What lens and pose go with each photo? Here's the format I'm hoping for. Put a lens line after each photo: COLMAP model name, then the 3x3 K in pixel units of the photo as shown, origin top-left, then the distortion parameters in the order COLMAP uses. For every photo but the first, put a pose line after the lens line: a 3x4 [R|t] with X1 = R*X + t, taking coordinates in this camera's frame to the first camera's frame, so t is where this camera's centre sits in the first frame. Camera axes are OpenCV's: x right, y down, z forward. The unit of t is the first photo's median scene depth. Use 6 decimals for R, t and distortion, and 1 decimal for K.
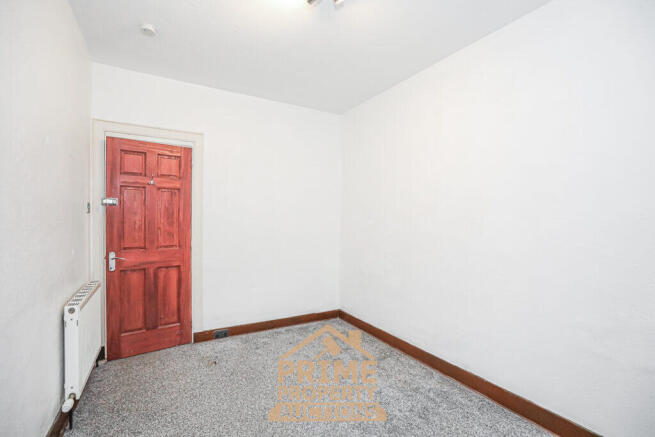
lens RADIAL K [[303.4, 0, 325.3], [0, 303.4, 220.7], [0, 0, 1]] dist [-0.017310, 0.001068]
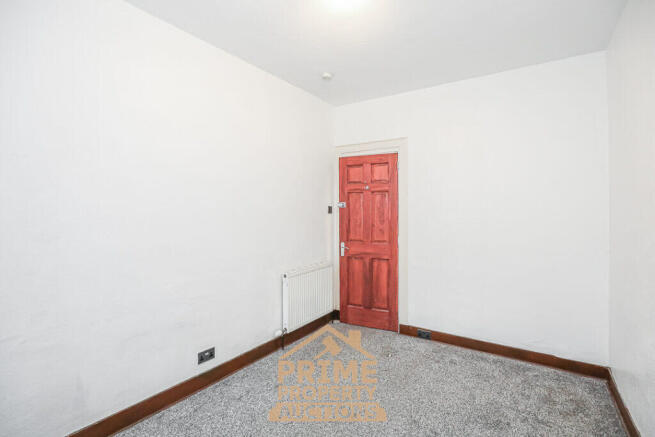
lens RADIAL K [[303.4, 0, 332.6], [0, 303.4, 209.5], [0, 0, 1]] dist [-0.017310, 0.001068]
pose [[0.452636, -0.016593, -0.891541, 0.447226], [-0.001564, 0.999811, -0.019402, -0.014602], [0.891694, 0.010176, 0.452524, 0.311706]]
